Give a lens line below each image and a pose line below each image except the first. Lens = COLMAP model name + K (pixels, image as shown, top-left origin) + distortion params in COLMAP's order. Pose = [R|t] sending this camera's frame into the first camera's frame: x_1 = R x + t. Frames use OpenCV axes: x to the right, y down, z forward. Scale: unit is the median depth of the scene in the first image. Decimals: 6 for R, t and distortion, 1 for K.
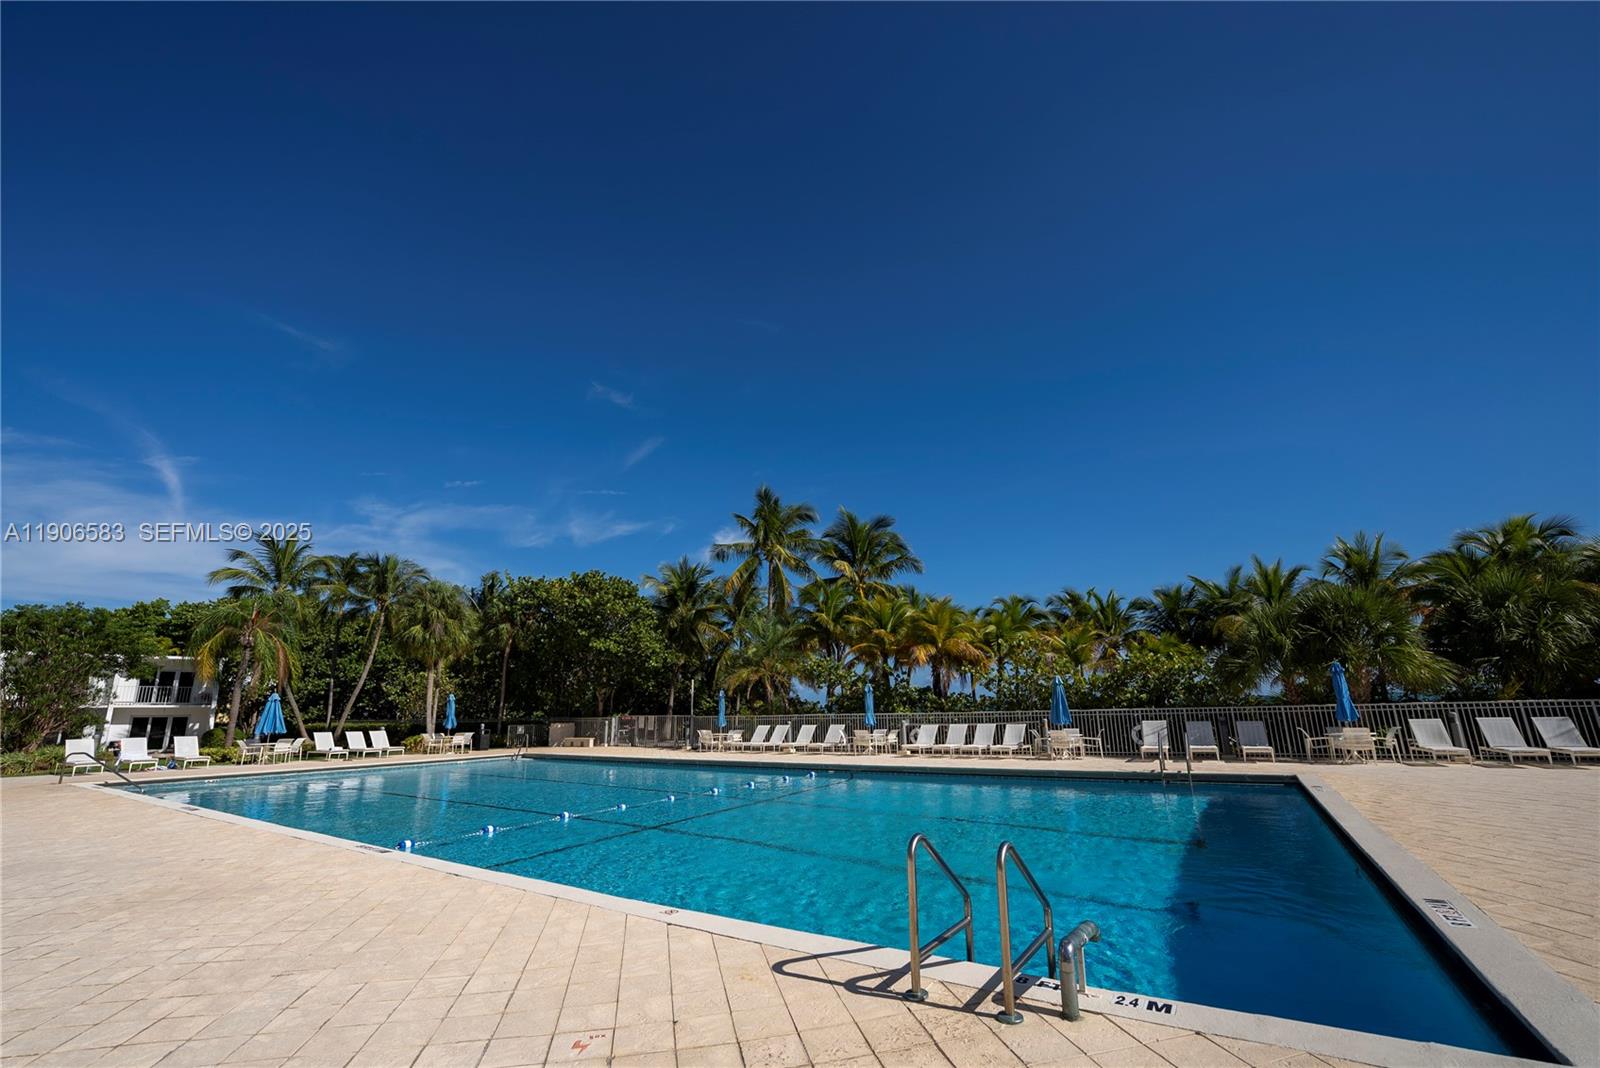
lens RADIAL K [[647.2, 0, 795.8], [0, 647.2, 541.2], [0, 0, 1]] dist [-0.024266, 0.000021]
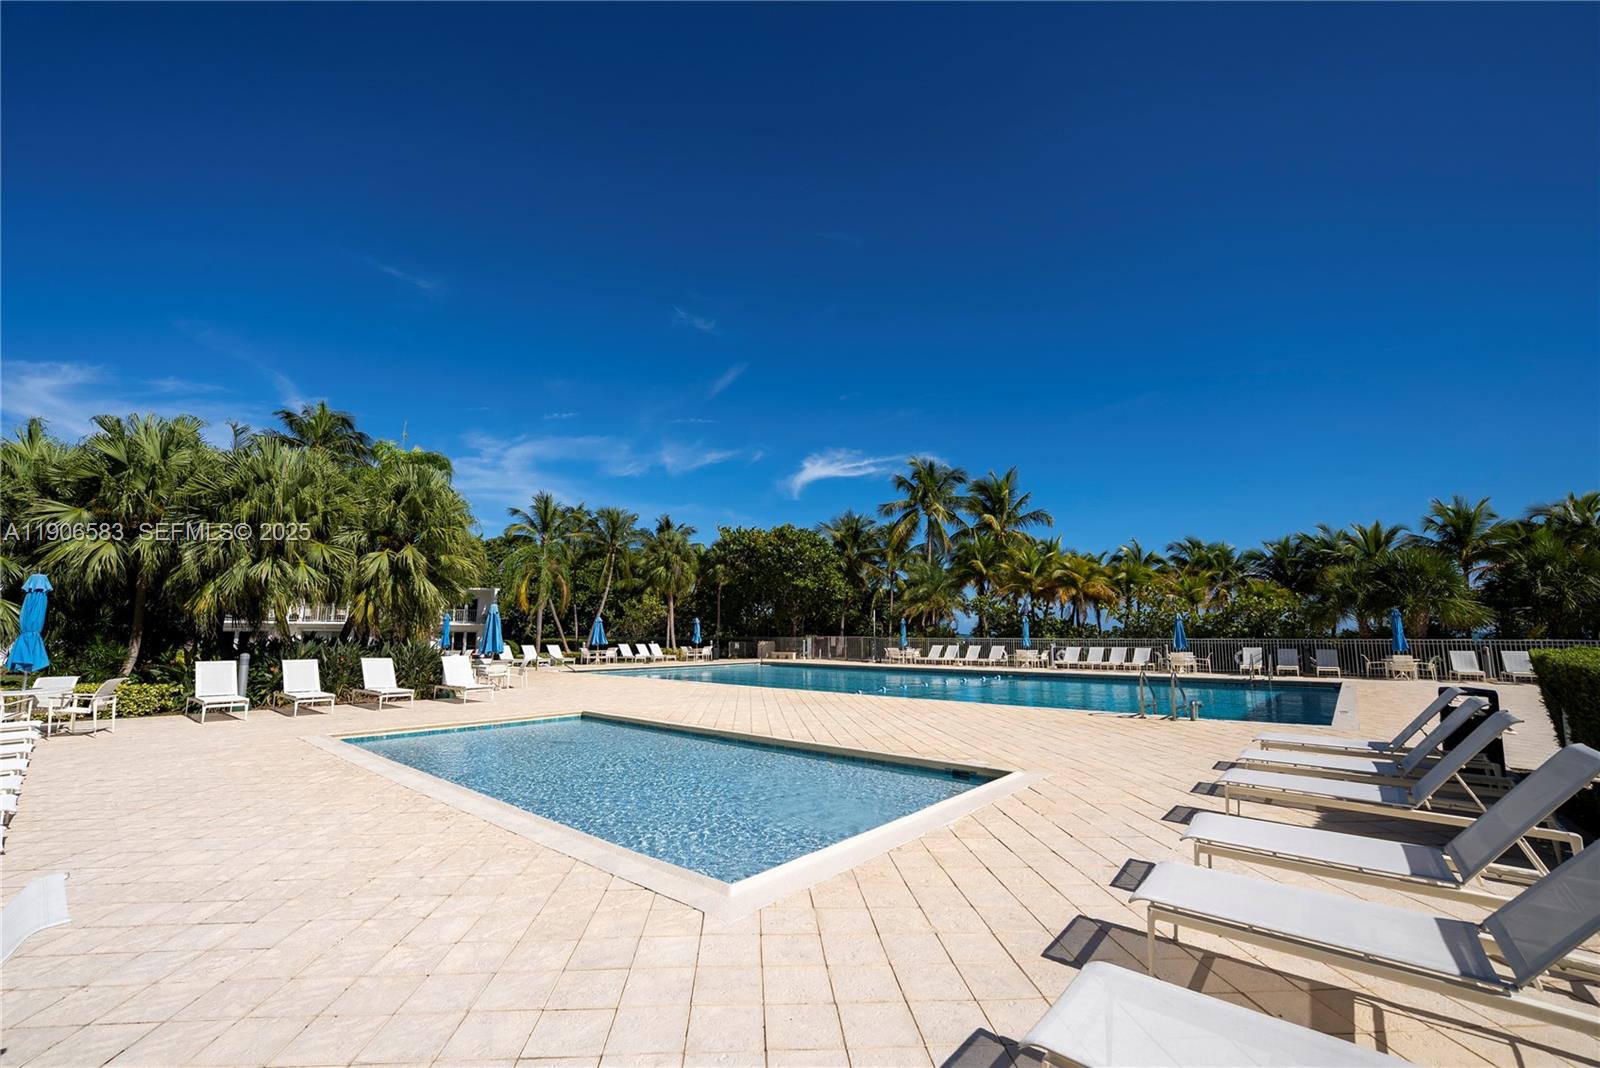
lens RADIAL K [[648.4, 0, 787.7], [0, 648.4, 549.0], [0, 0, 1]] dist [-0.029856, -0.000194]
pose [[0.989399, 0.002698, -0.145199, -0.169774], [0.015650, 0.992024, 0.125072, -0.086098], [0.144378, -0.126018, 0.981465, -0.340156]]
